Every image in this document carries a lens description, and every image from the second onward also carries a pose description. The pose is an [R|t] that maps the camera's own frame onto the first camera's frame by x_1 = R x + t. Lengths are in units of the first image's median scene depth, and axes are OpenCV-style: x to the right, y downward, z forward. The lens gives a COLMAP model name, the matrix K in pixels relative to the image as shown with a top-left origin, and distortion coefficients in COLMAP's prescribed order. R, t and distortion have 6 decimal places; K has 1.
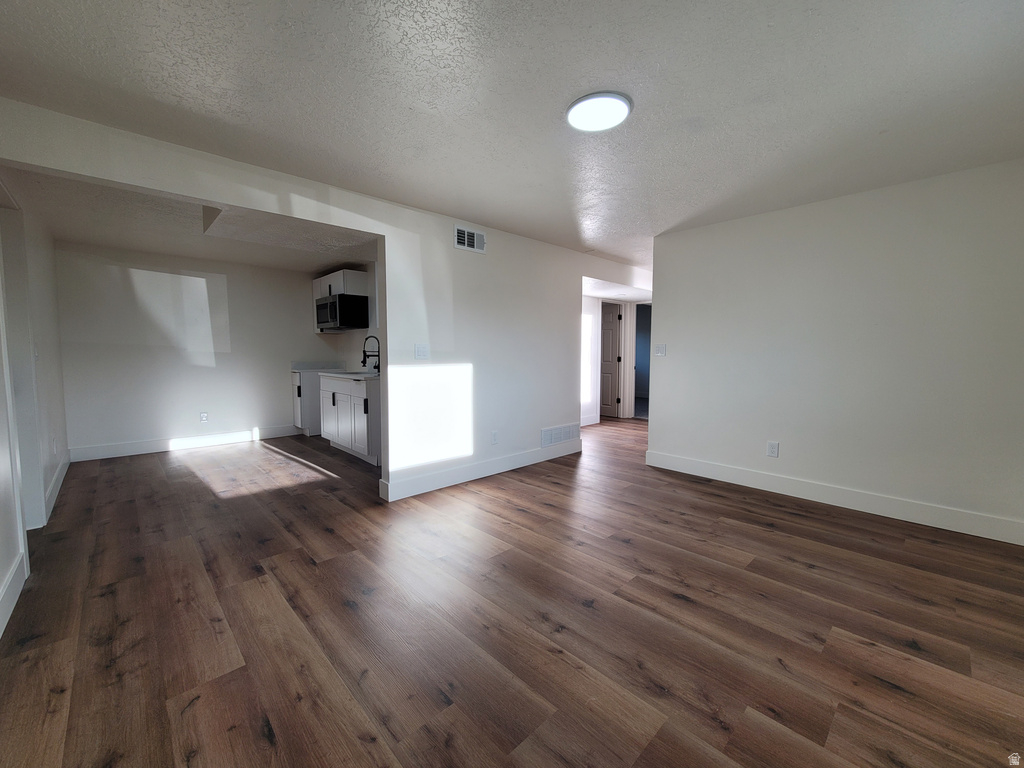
lens RADIAL K [[421.1, 0, 507.6], [0, 421.1, 381.0], [0, 0, 1]] dist [-0.000058, -0.000116]
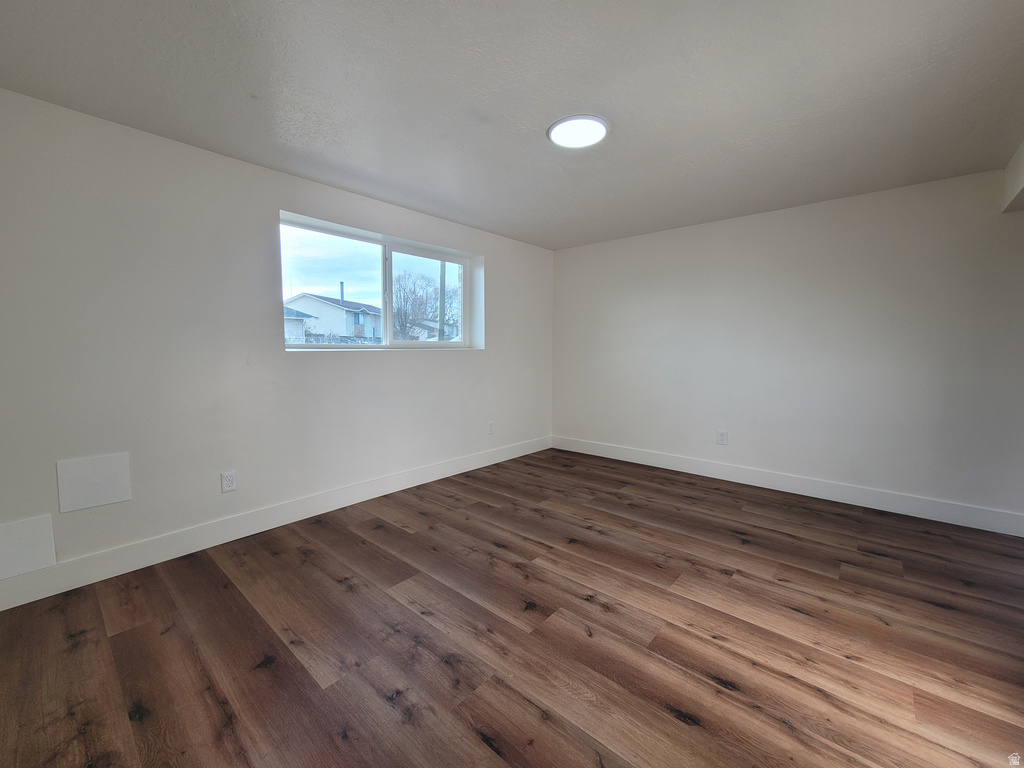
lens RADIAL K [[421.1, 0, 507.6], [0, 421.1, 381.0], [0, 0, 1]] dist [-0.000058, -0.000116]
pose [[-0.996035, 0.005799, -0.088773, 0.483261], [-0.007151, 0.989426, 0.144862, -0.152957], [0.088675, 0.144923, -0.985461, 2.093087]]
